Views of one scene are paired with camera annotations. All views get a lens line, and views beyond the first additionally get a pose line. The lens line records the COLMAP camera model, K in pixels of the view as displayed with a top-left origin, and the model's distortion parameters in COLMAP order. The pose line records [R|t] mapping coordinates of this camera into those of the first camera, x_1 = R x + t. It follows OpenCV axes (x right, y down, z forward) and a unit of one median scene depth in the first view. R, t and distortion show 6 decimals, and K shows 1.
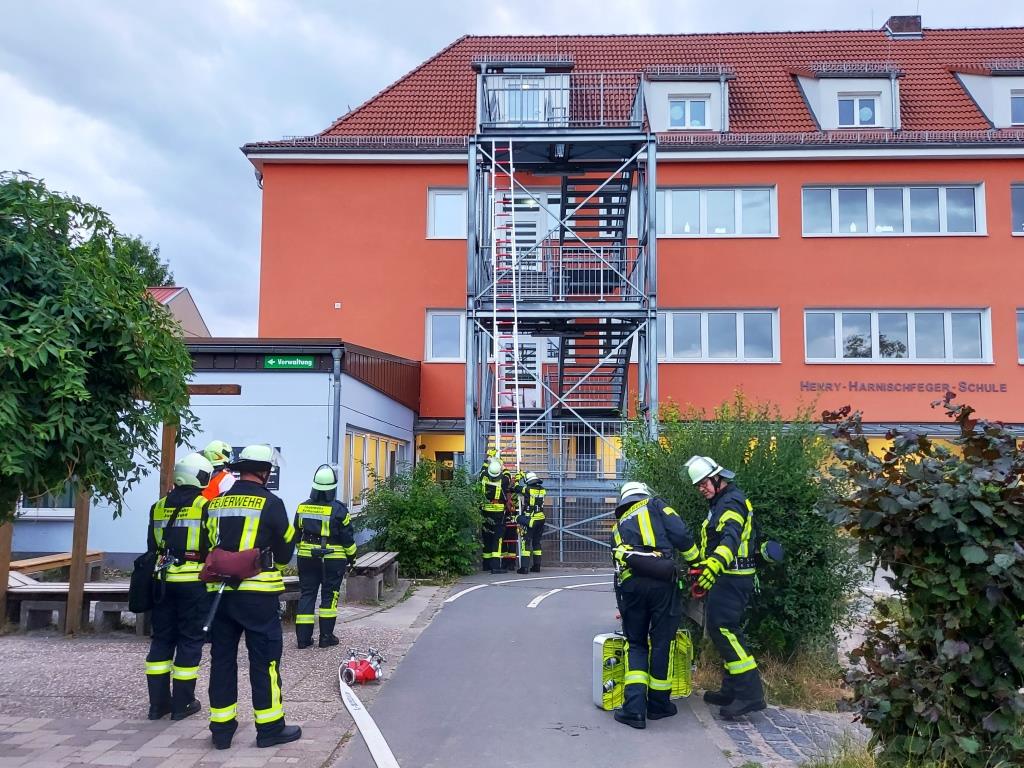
lens RADIAL K [[845.4, 0, 521.0], [0, 845.4, 379.2], [0, 0, 1]] dist [0.086660, -0.116398]
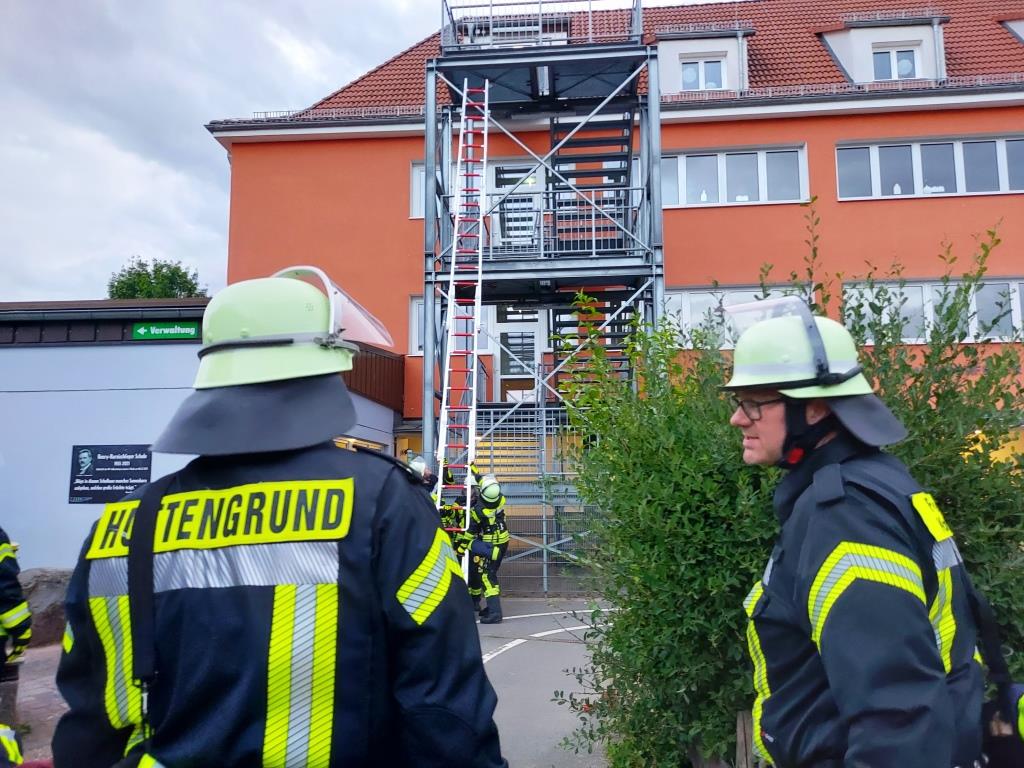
lens RADIAL K [[757.3, 0, 531.9], [0, 757.3, 381.3], [0, 0, 1]] dist [0.064256, -0.047899]
pose [[0.998884, -0.022078, -0.041742, 0.045029], [0.020934, 0.999398, -0.027652, 0.029647], [0.042327, 0.026747, 0.998746, 0.203460]]
